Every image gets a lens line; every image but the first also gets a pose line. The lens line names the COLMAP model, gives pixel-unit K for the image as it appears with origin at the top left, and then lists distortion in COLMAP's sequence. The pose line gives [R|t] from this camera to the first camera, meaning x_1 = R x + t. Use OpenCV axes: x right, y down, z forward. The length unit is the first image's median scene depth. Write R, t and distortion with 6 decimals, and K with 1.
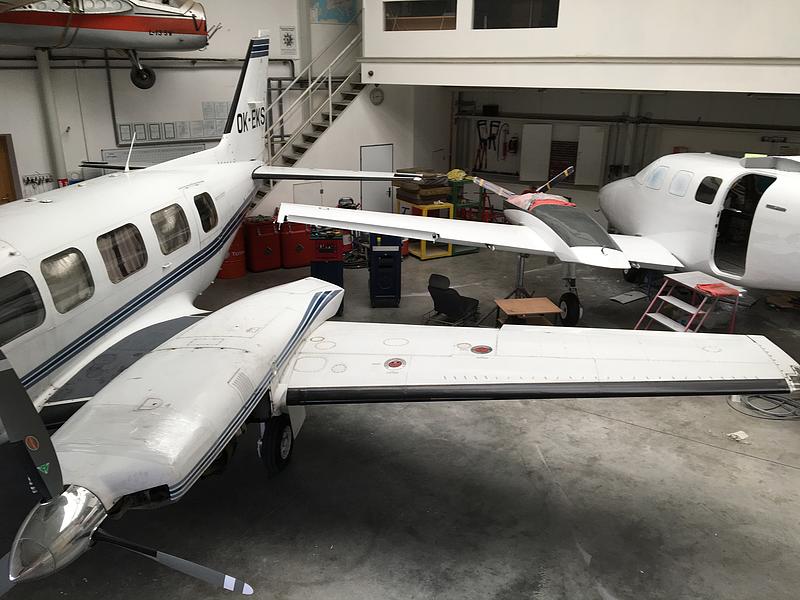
lens RADIAL K [[672.6, 0, 403.0], [0, 672.6, 299.7], [0, 0, 1]] dist [0.079385, -0.106372]
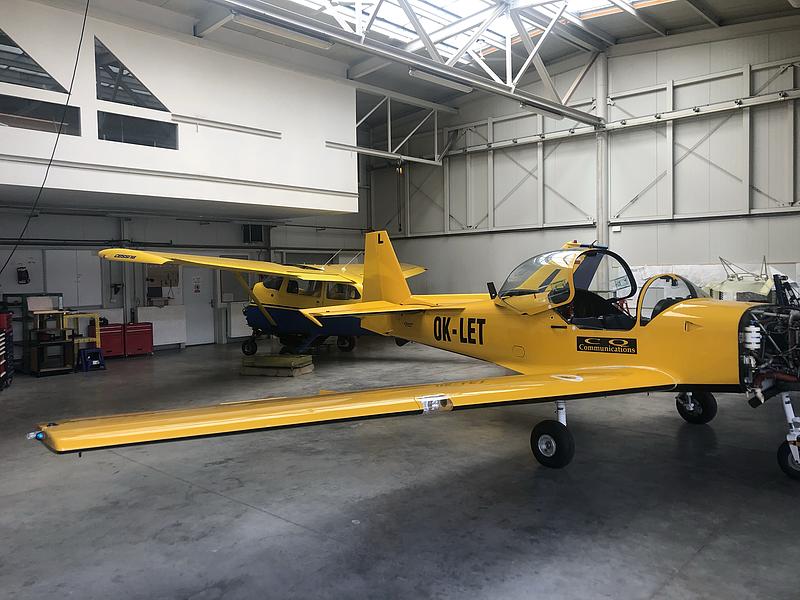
lens RADIAL K [[659.9, 0, 395.1], [0, 659.9, 294.0], [0, 0, 1]] dist [0.028004, -0.007532]
pose [[0.178690, -0.046826, 0.982790, -0.877994], [0.347710, 0.937418, -0.018557, -0.010591], [-0.920417, 0.345042, 0.183789, 0.534834]]
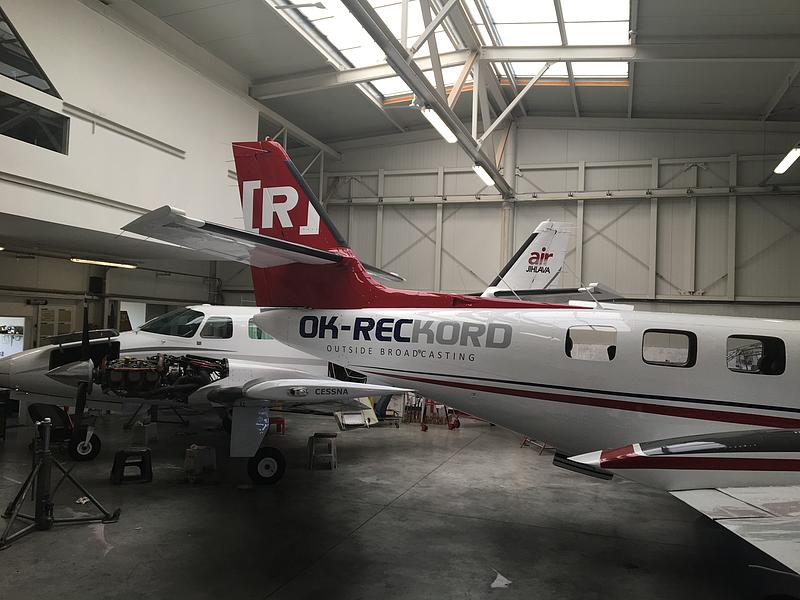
lens RADIAL K [[672.6, 0, 396.7], [0, 672.6, 302.0], [0, 0, 1]] dist [0.079385, -0.106372]
pose [[-0.238623, 0.012959, 0.971026, -0.679722], [0.288403, 0.955744, 0.058118, -0.167854], [-0.927299, 0.293915, -0.231800, 0.892496]]
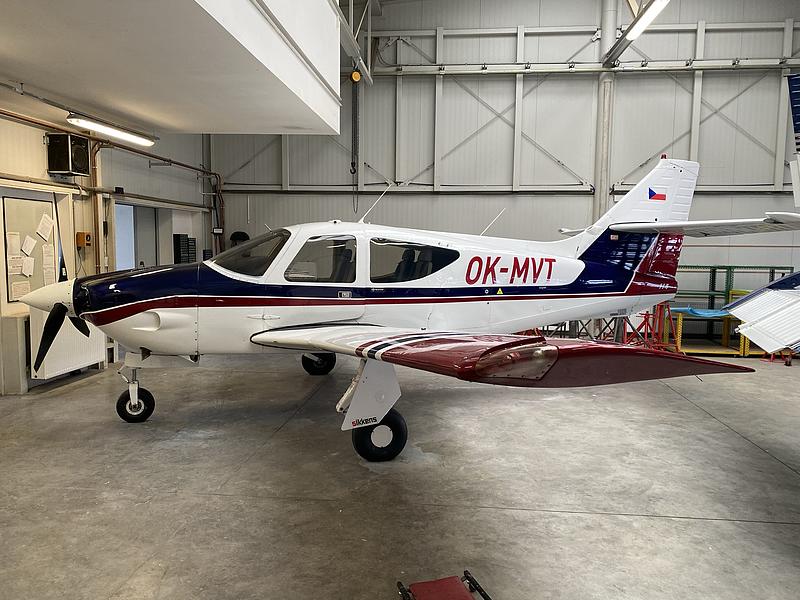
lens RADIAL K [[608.4, 0, 397.2], [0, 608.4, 300.8], [0, 0, 1]] dist [0.036985, -0.038426]
pose [[-0.445933, -0.098906, 0.889585, -0.138677], [0.284356, 0.926732, 0.245579, -0.219096], [-0.848696, 0.362470, -0.385136, 1.141194]]
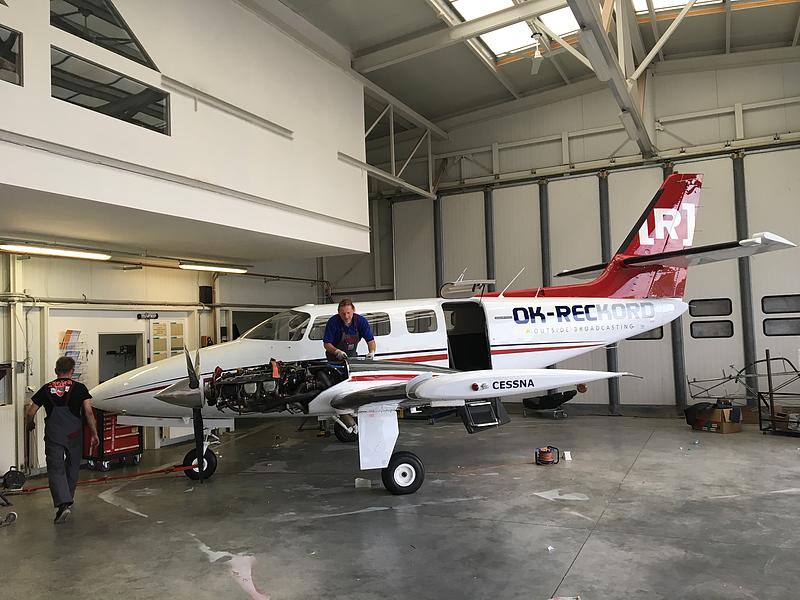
lens RADIAL K [[672.6, 0, 397.5], [0, 672.6, 300.8], [0, 0, 1]] dist [0.079385, -0.106372]
pose [[-0.112511, 0.038543, 0.992903, -0.514960], [0.368026, 0.929798, 0.005609, -0.158944], [-0.922983, 0.366046, -0.118798, 0.947218]]
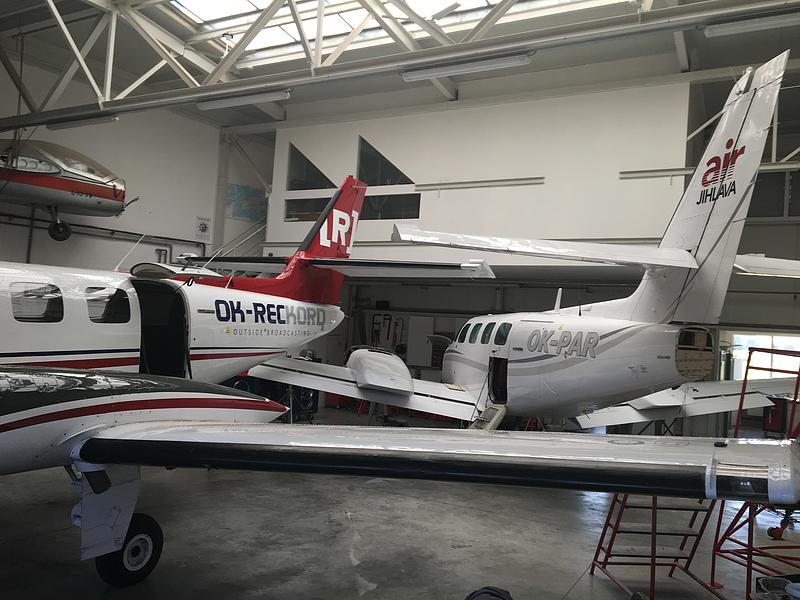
lens RADIAL K [[672.6, 0, 398.7], [0, 672.6, 310.6], [0, 0, 1]] dist [0.079385, -0.106372]
pose [[0.996393, 0.059872, 0.060140, 0.127174], [-0.033645, 0.929316, -0.367749, 0.203312], [-0.077906, 0.364399, 0.927979, -0.059466]]
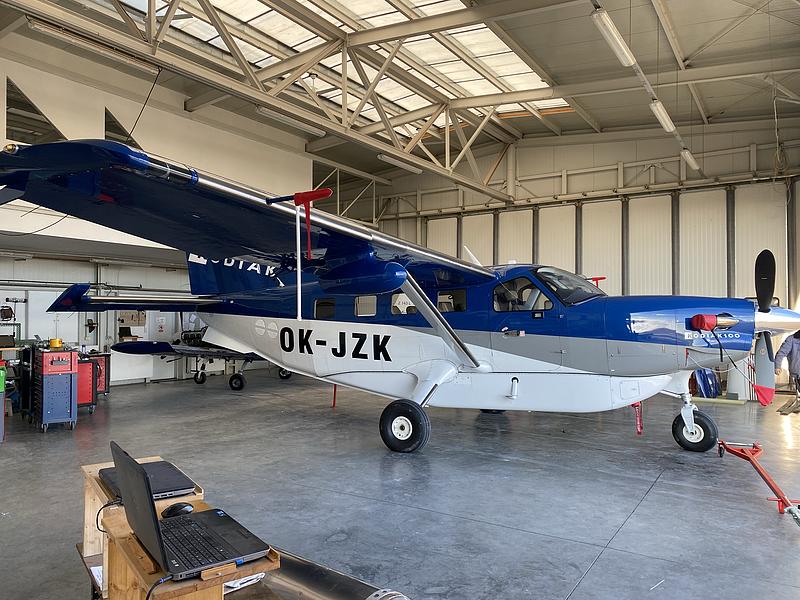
lens RADIAL K [[608.4, 0, 393.9], [0, 608.4, 315.3], [0, 0, 1]] dist [0.036985, -0.038426]
pose [[0.011589, -0.005368, 0.999918, -1.027410], [0.336825, 0.941567, 0.001151, -0.045811], [-0.941496, 0.336784, 0.012720, 0.646406]]
